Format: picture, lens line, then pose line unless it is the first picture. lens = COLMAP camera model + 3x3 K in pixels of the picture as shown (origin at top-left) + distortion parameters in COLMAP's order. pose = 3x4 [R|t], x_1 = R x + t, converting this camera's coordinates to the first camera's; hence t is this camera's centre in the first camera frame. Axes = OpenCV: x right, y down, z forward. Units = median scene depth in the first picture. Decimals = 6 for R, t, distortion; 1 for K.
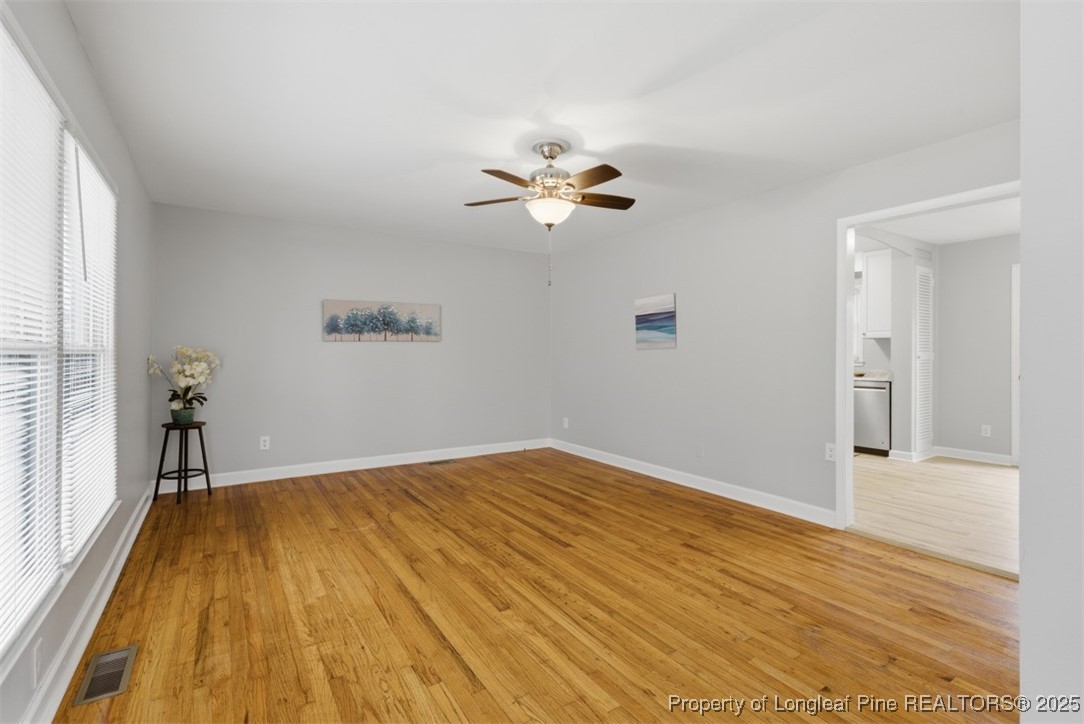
lens RADIAL K [[497.9, 0, 542.2], [0, 497.9, 354.5], [0, 0, 1]] dist [-0.000510, 0.000139]
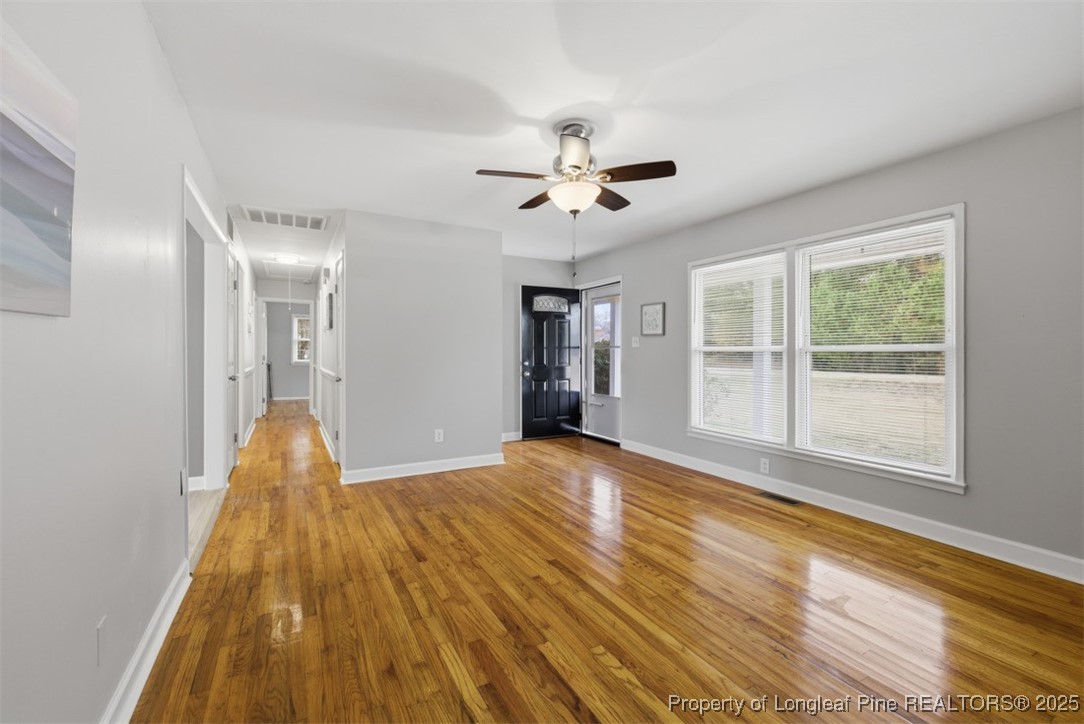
lens RADIAL K [[497.9, 0, 543.8], [0, 497.9, 355.2], [0, 0, 1]] dist [-0.000510, 0.000139]
pose [[-0.998345, -0.005645, 0.057239, 0.018531], [-0.005428, 0.999978, 0.003935, 0.007573], [-0.057260, 0.003618, -0.998353, 2.025657]]
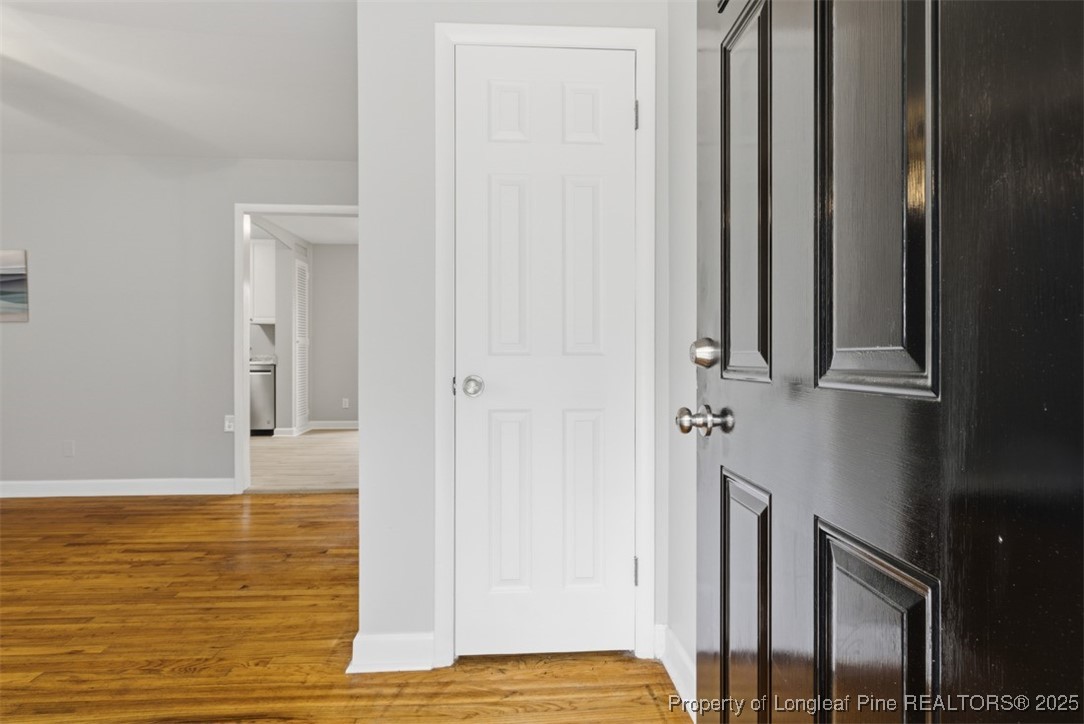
lens RADIAL K [[578.4, 0, 540.2], [0, 578.4, 356.1], [0, 0, 1]] dist [0.001268, -0.000331]
pose [[0.495671, -0.005854, 0.868491, -0.189701], [-0.002750, 0.999962, 0.008309, 0.049094], [-0.868506, -0.006507, 0.495636, -0.214124]]
